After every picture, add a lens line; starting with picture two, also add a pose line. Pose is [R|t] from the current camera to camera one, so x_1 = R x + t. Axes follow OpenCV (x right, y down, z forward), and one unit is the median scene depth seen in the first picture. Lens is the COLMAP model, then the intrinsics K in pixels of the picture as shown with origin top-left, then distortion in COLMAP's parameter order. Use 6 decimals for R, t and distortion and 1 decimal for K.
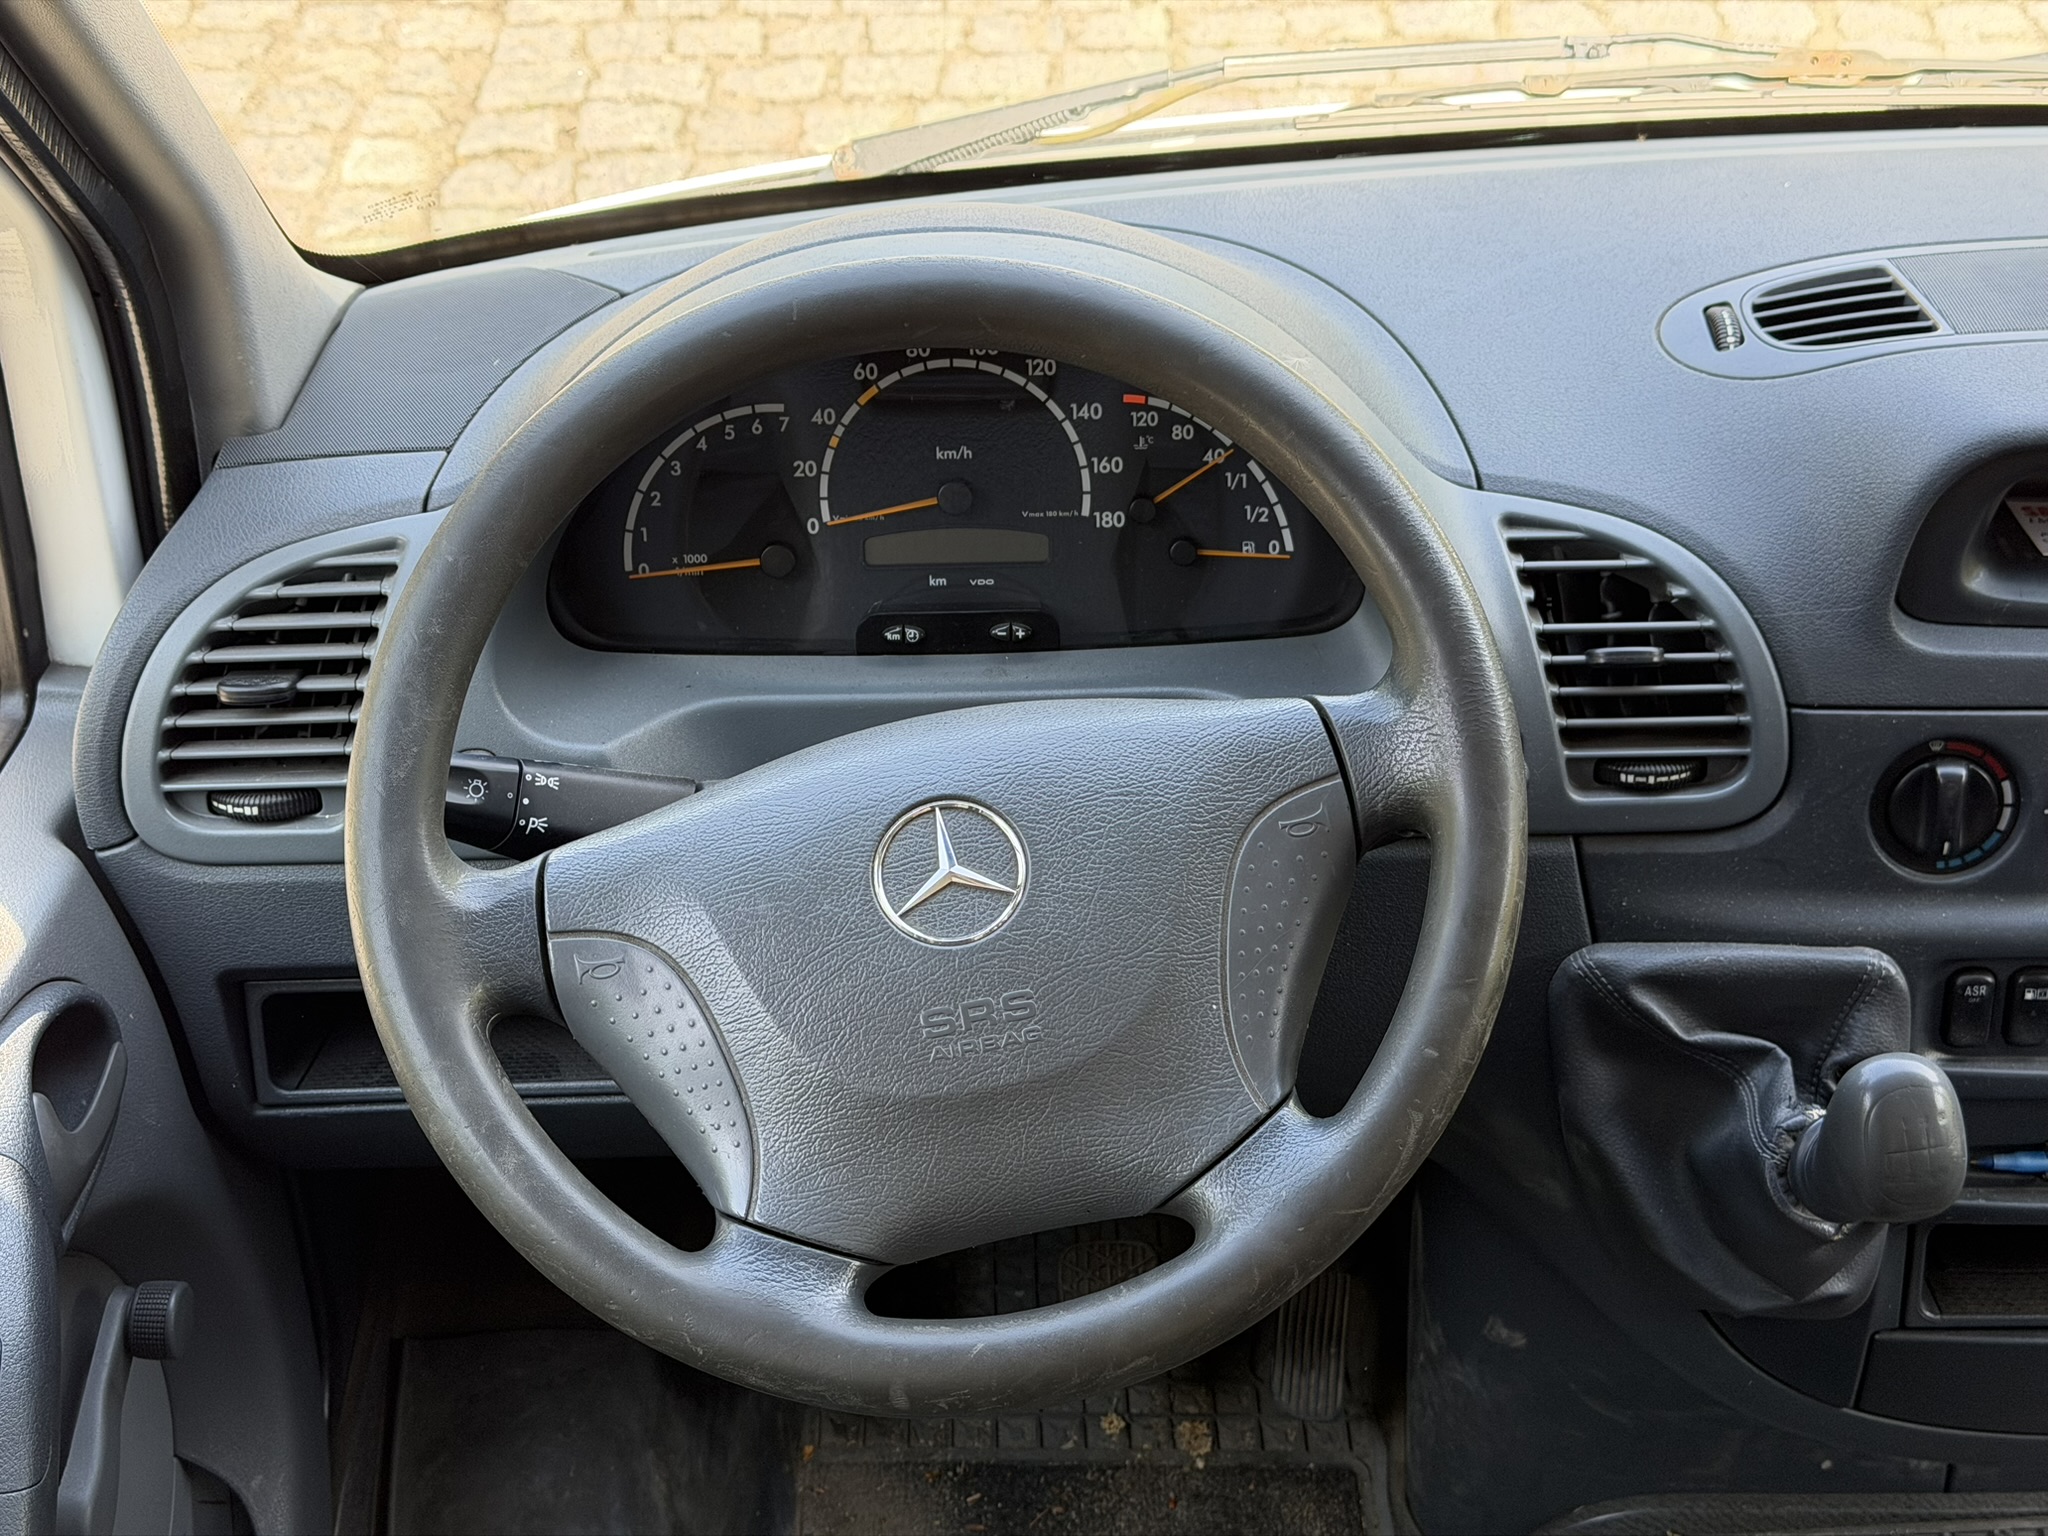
lens RADIAL K [[2843.0, 0, 1027.2], [0, 2843.0, 812.3], [0, 0, 1]] dist [0.196404, -0.417562]
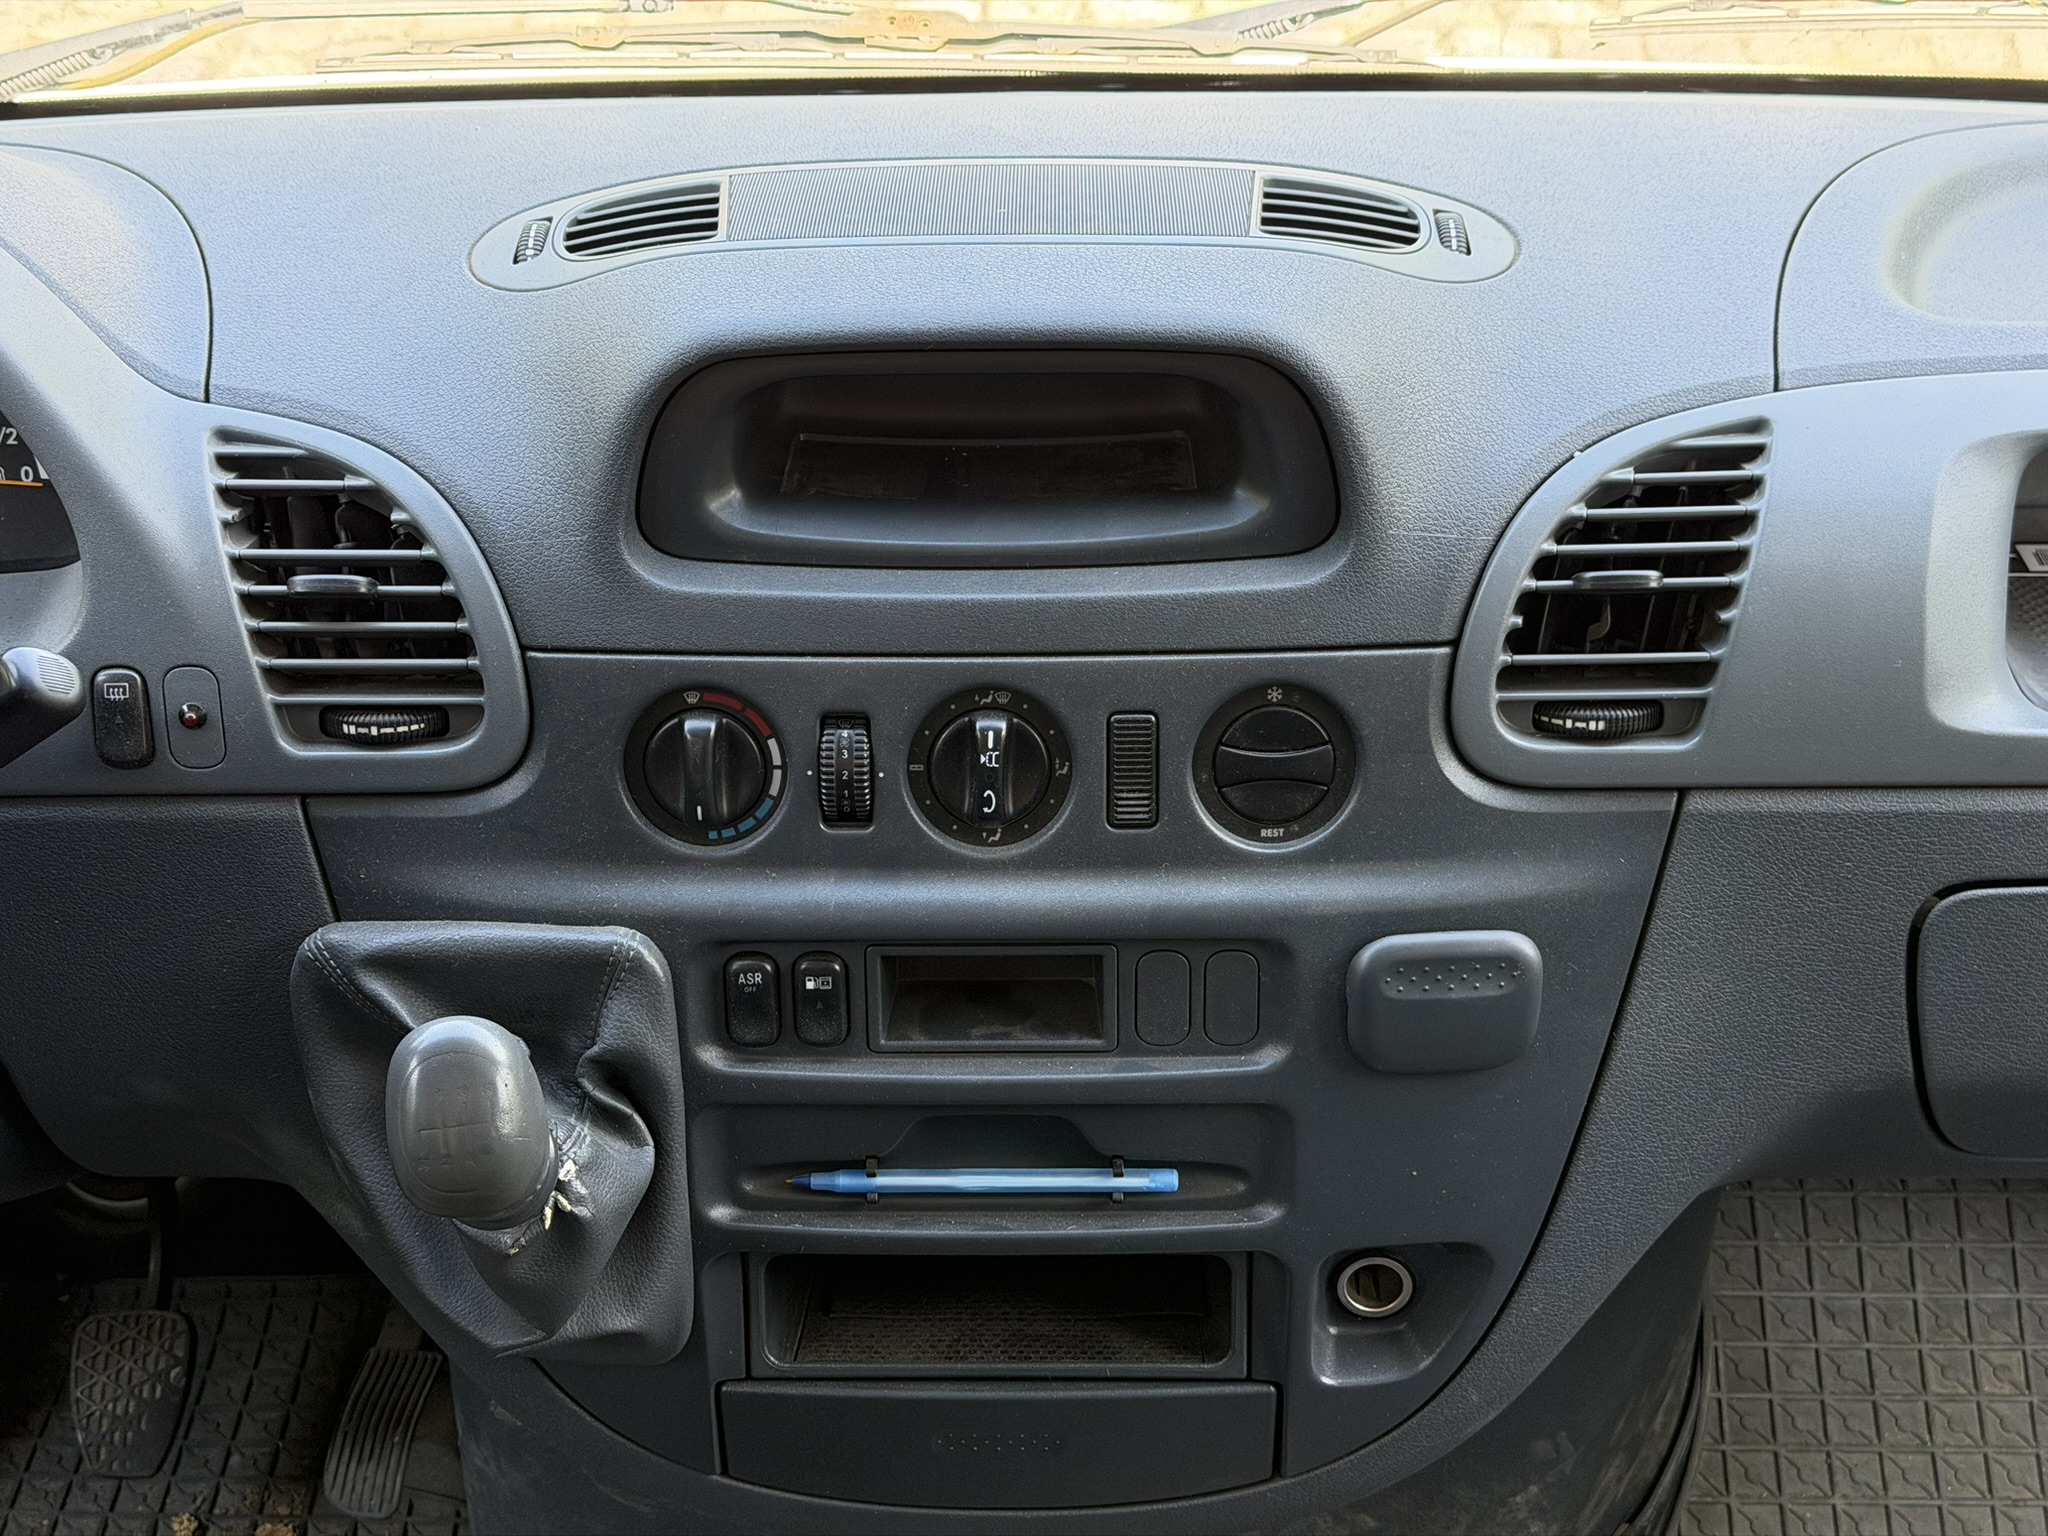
lens RADIAL K [[2843.0, 0, 1027.2], [0, 2843.0, 812.3], [0, 0, 1]] dist [0.196404, -0.417562]
pose [[0.999730, 0.015241, -0.017531, 0.431506], [-0.016378, 0.997640, -0.066682, 0.068429], [0.016473, 0.066951, 0.997620, 0.129875]]
